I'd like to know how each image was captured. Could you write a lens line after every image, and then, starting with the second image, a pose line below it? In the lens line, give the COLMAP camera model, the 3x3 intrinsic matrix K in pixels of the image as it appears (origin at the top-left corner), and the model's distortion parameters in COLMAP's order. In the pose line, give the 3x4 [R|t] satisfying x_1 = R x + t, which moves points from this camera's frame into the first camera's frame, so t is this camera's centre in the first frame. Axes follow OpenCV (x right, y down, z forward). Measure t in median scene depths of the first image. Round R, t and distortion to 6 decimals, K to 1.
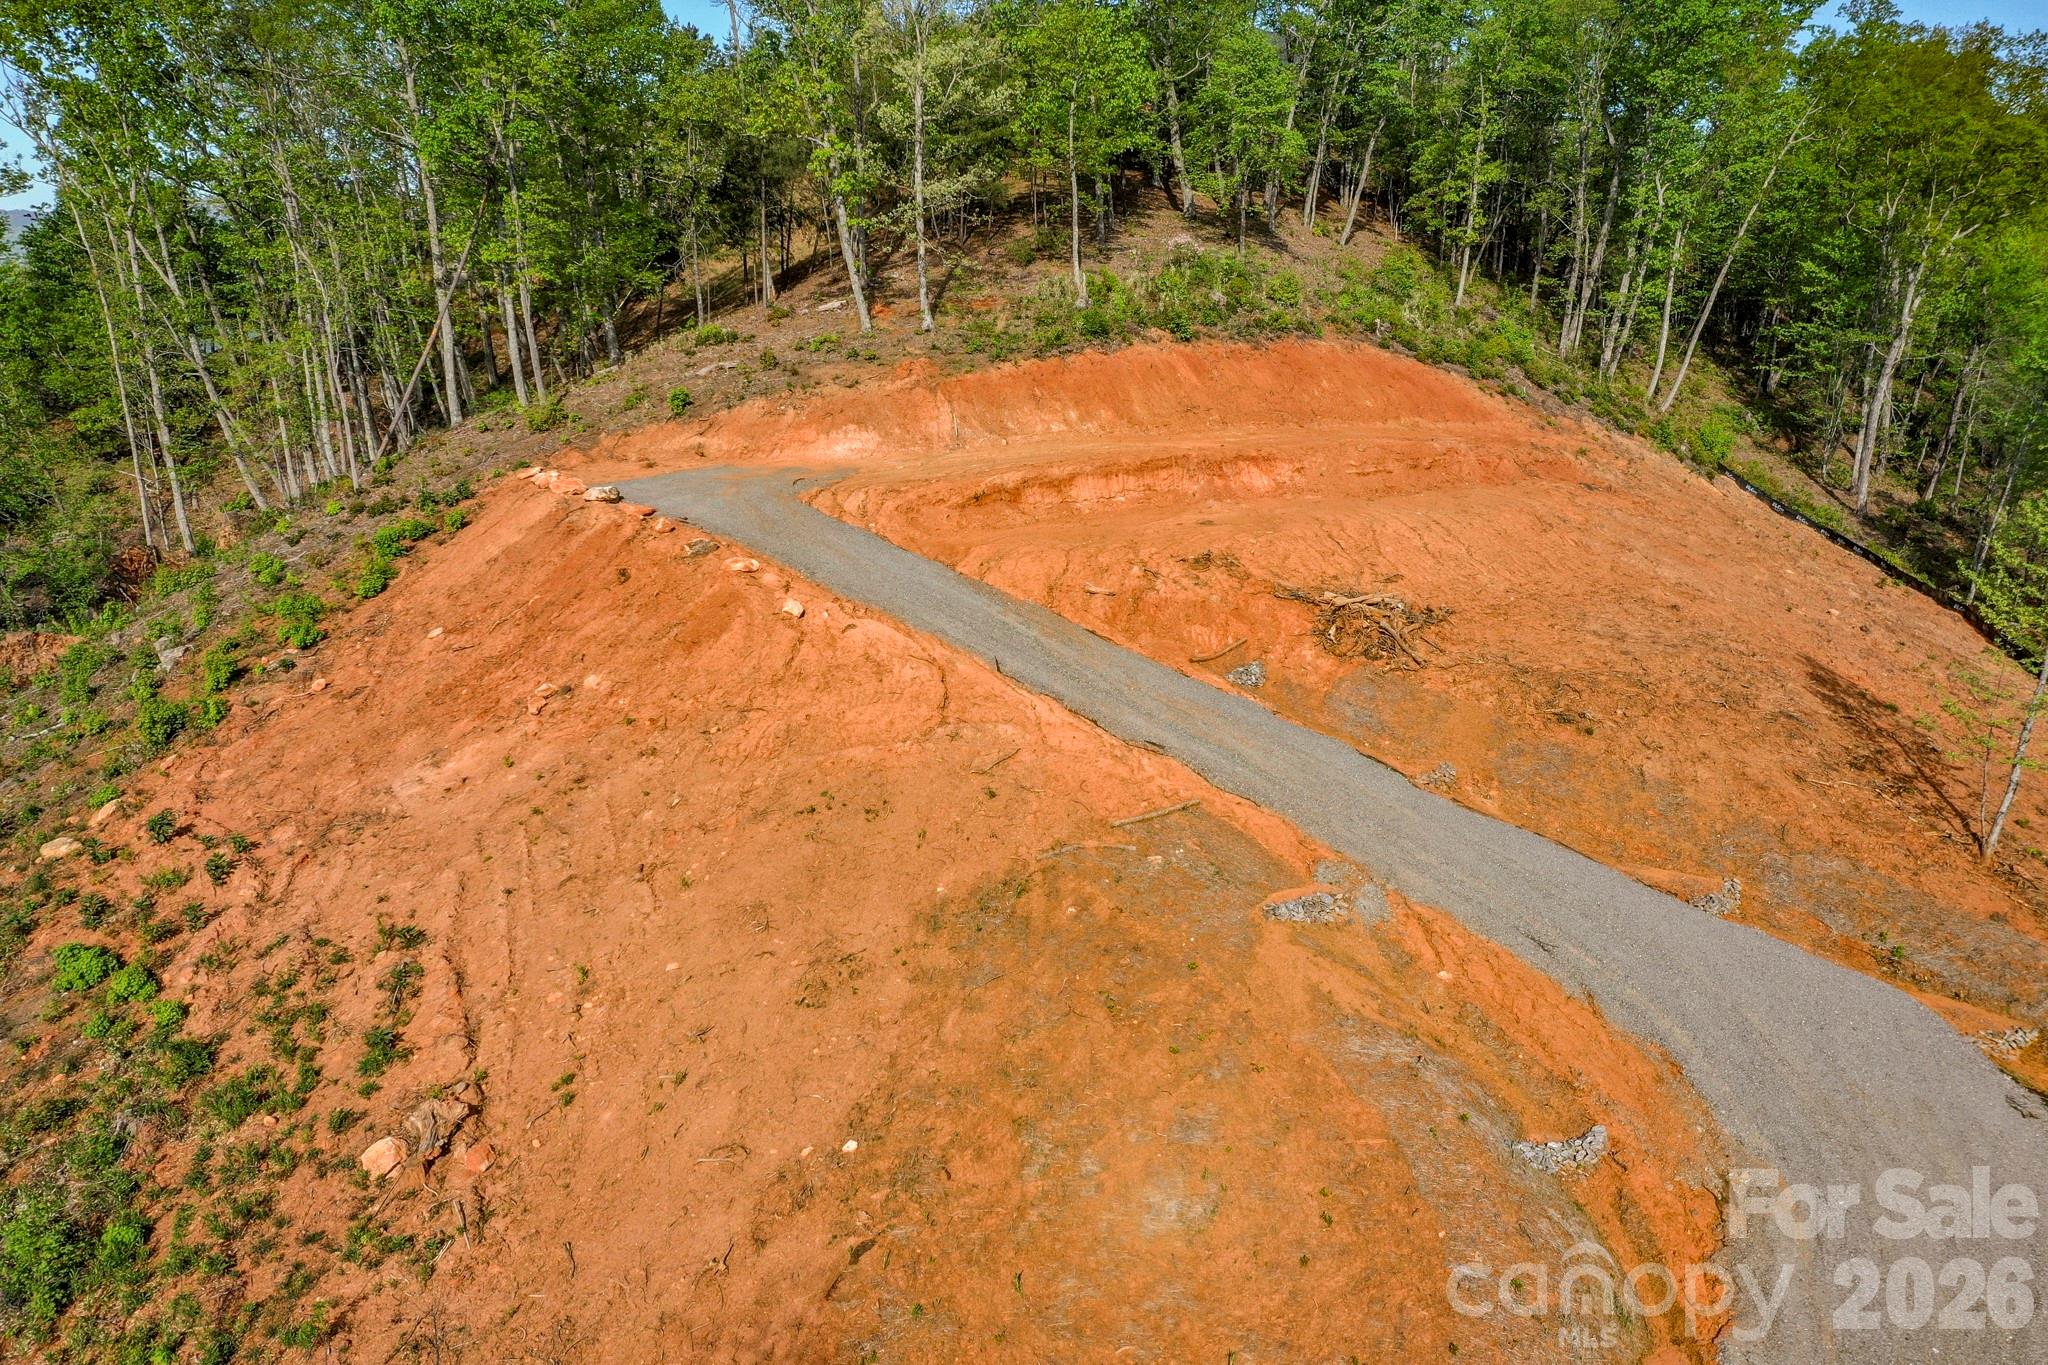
lens RADIAL K [[1648.4, 0, 1093.2], [0, 1648.4, 712.0], [0, 0, 1]] dist [-0.004542, 0.076262]
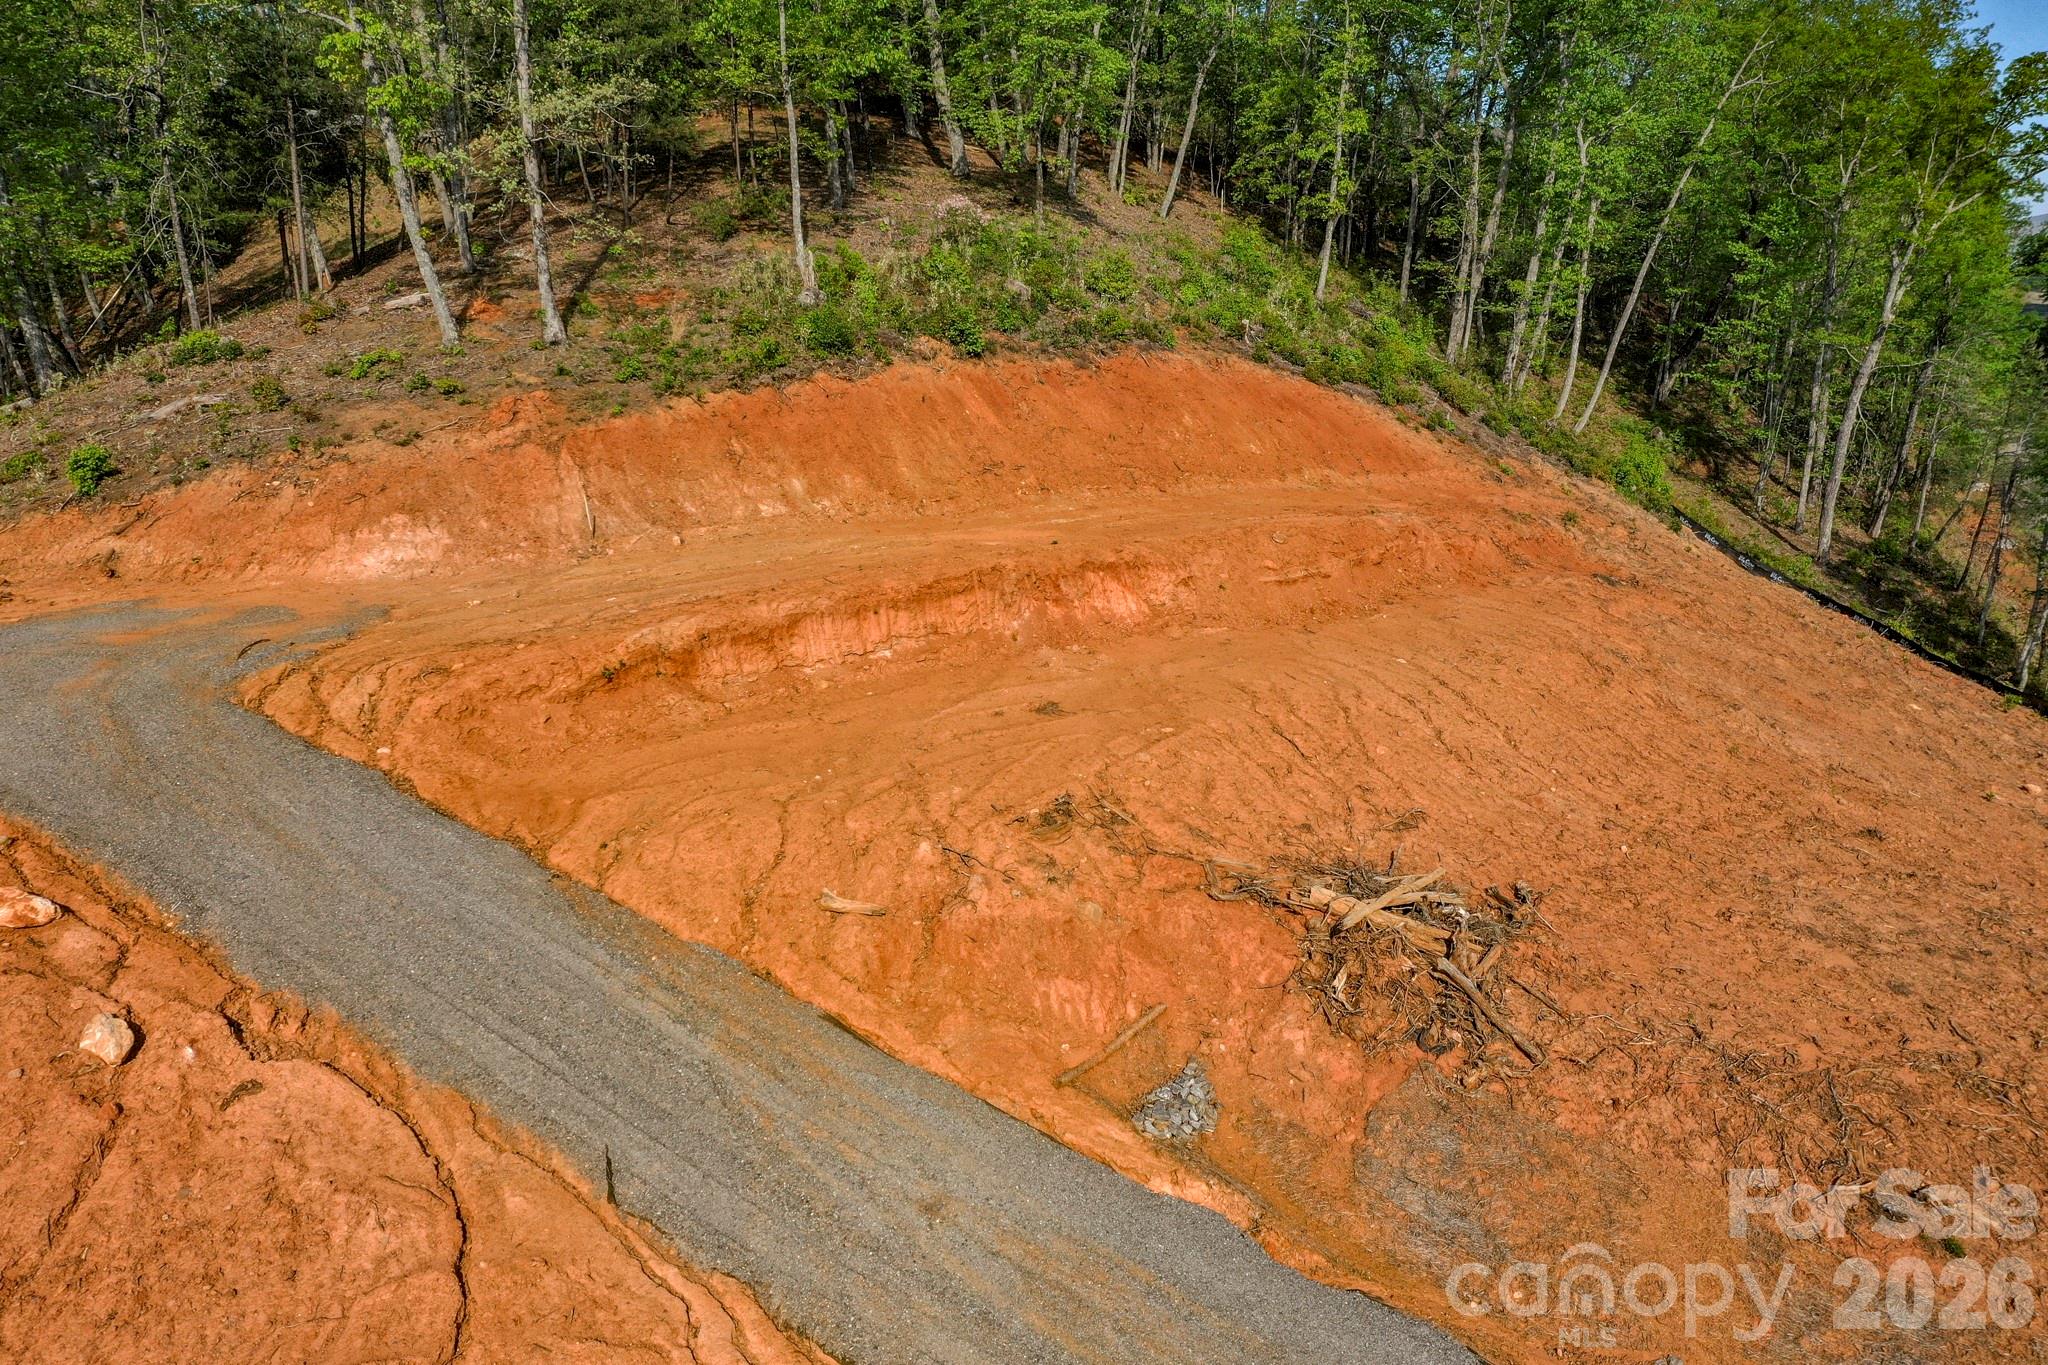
lens RADIAL K [[1648.4, 0, 1093.2], [0, 1648.4, 712.0], [0, 0, 1]] dist [-0.004542, 0.076262]
pose [[0.988979, -0.038020, 0.143094, 0.004442], [0.037019, 0.999268, 0.009653, -0.085529], [-0.143356, -0.004250, 0.989662, 0.334839]]
